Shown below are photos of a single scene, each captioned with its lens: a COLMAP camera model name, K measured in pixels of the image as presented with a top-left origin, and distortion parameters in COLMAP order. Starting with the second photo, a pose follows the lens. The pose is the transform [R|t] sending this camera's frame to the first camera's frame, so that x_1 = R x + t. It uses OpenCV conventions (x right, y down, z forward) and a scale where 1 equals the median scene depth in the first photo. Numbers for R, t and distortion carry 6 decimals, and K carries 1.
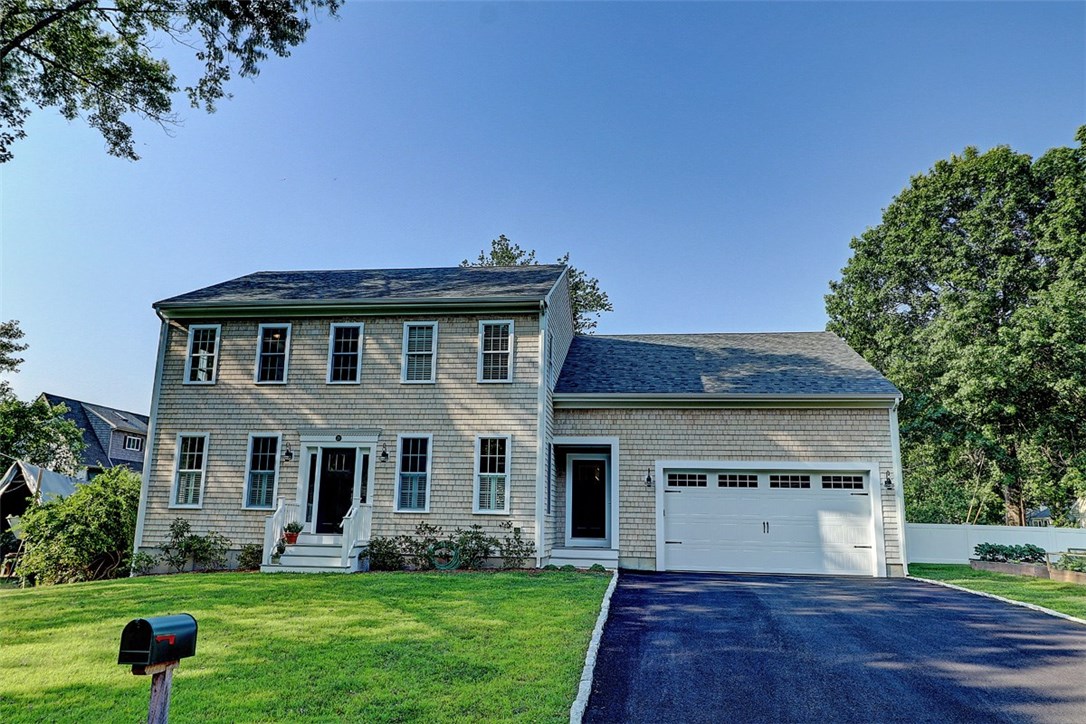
lens RADIAL K [[767.0, 0, 543.4], [0, 767.0, 362.0], [0, 0, 1]] dist [0.001245, -0.002596]
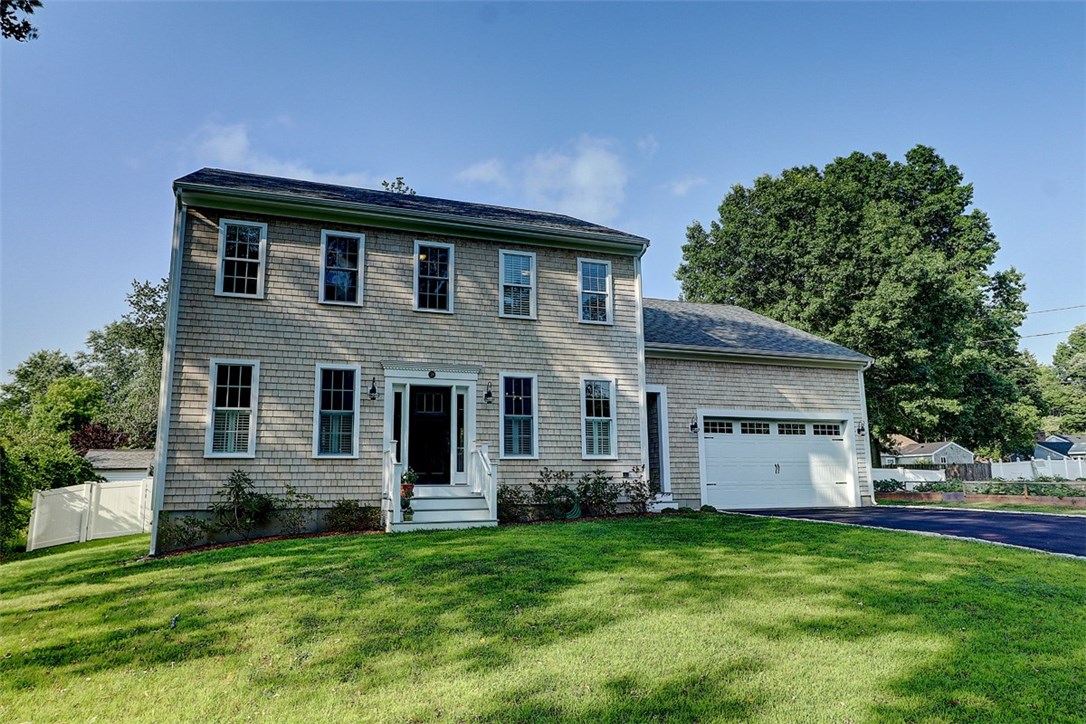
lens RADIAL K [[695.8, 0, 541.2], [0, 695.8, 362.5], [0, 0, 1]] dist [-0.000207, 0.004440]
pose [[0.887728, 0.050863, 0.457549, -0.505689], [-0.068819, 0.997372, 0.022649, 0.058584], [-0.455195, -0.051594, 0.888896, 0.246673]]
